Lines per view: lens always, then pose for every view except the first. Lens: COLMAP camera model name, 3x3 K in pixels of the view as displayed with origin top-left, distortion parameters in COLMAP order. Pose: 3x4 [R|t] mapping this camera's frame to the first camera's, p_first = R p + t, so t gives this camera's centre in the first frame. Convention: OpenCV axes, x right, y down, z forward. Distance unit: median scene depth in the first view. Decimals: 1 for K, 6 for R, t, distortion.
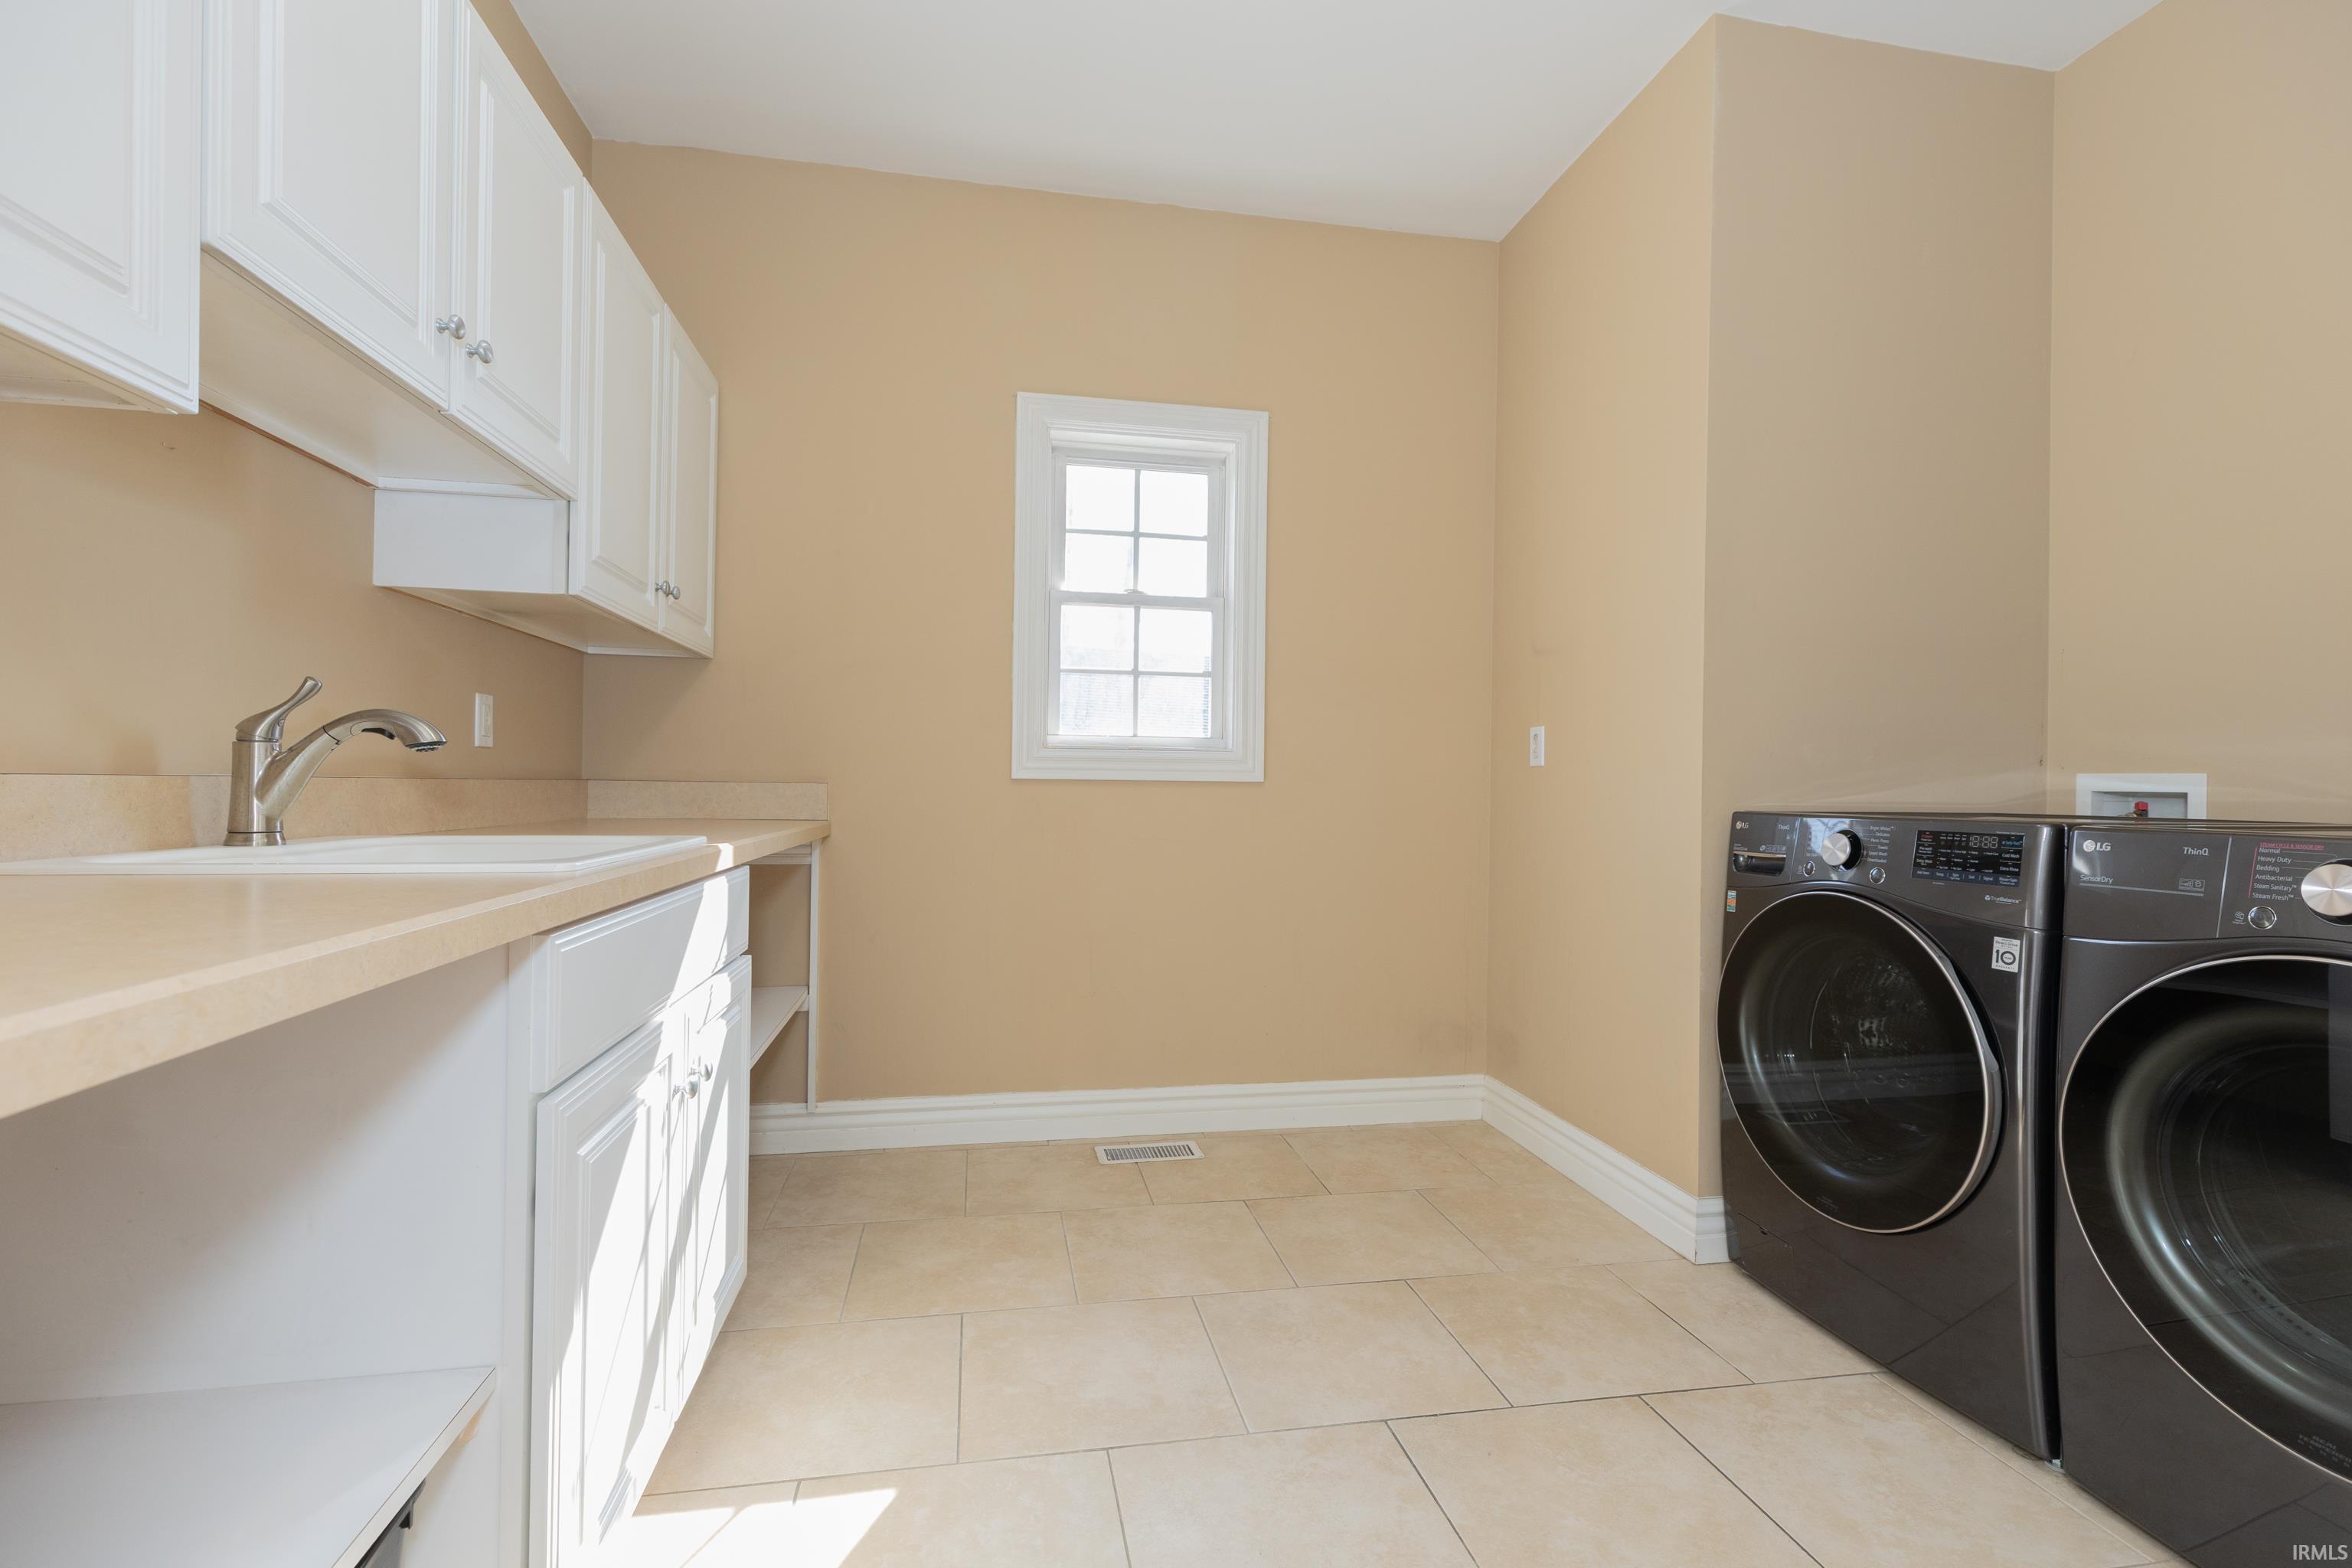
lens RADIAL K [[1043.7, 0, 1176.0], [0, 1043.7, 784.0], [0, 0, 1]] dist [-0.001532, 0.000084]
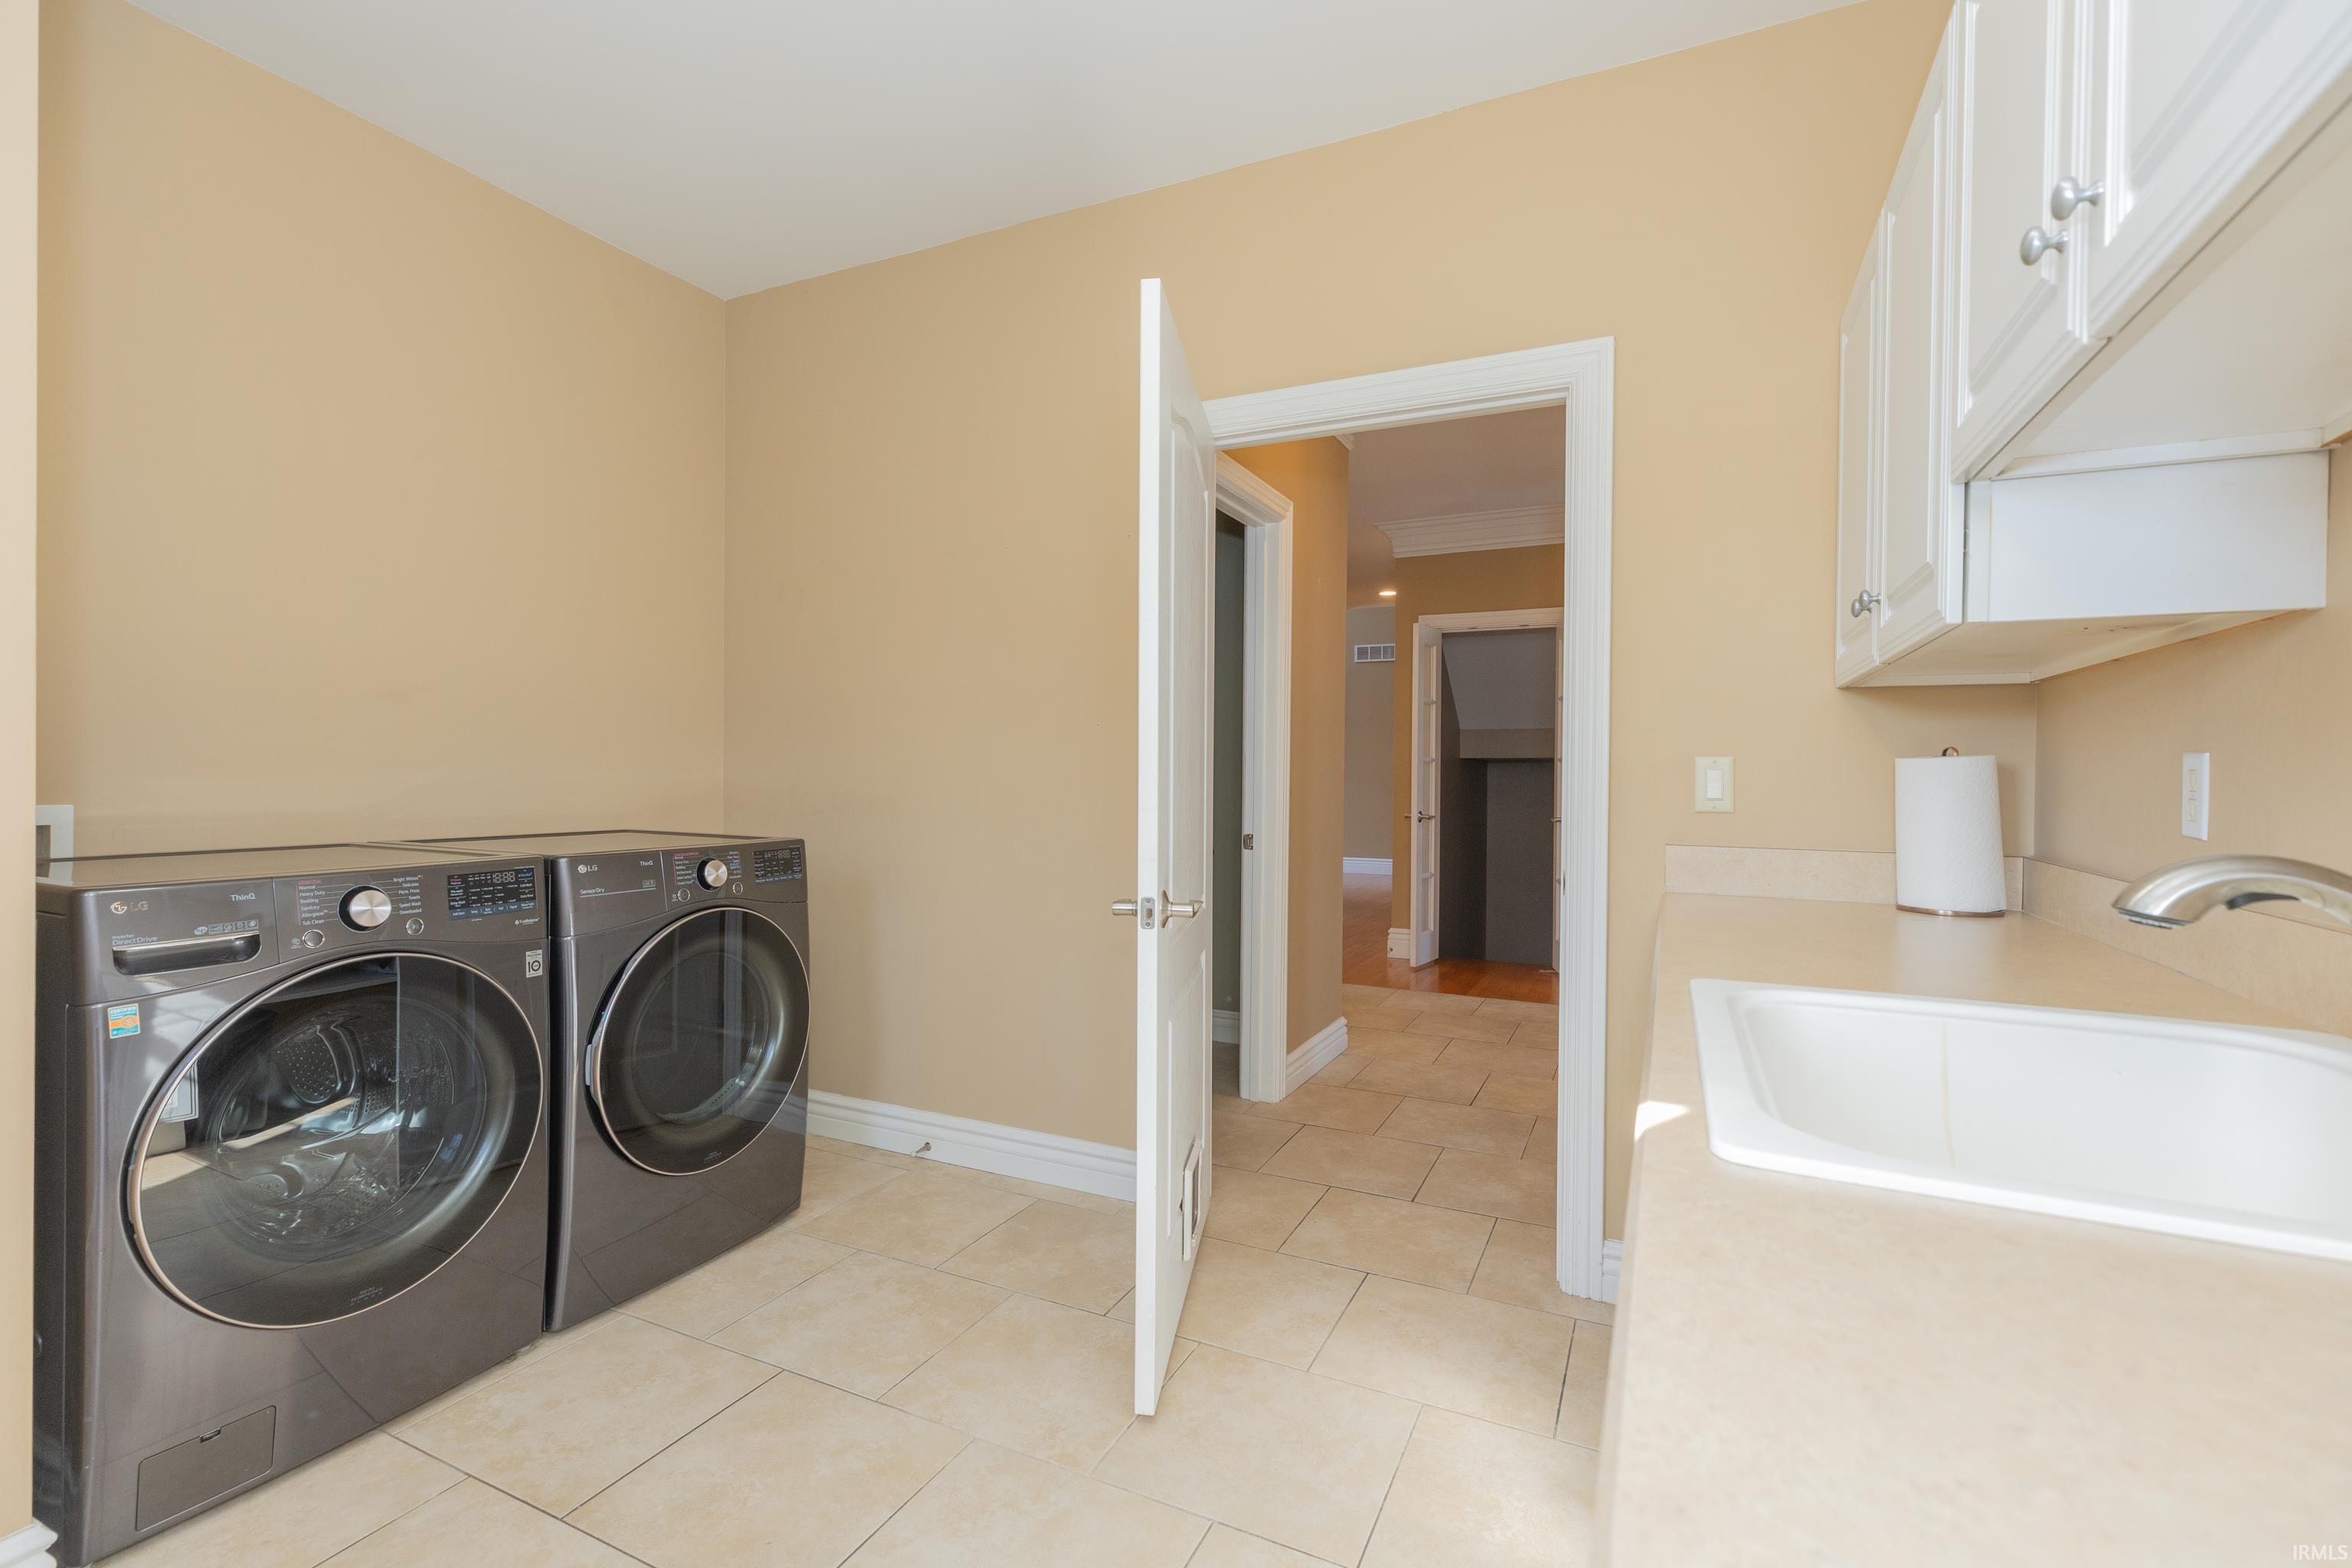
lens RADIAL K [[1043.7, 0, 1176.0], [0, 1043.7, 784.0], [0, 0, 1]] dist [-0.001532, 0.000084]
pose [[-0.807013, -0.029697, 0.589787, -0.528795], [-0.021195, 0.999548, 0.021328, -0.089946], [-0.590154, 0.004711, -0.807277, 1.465392]]
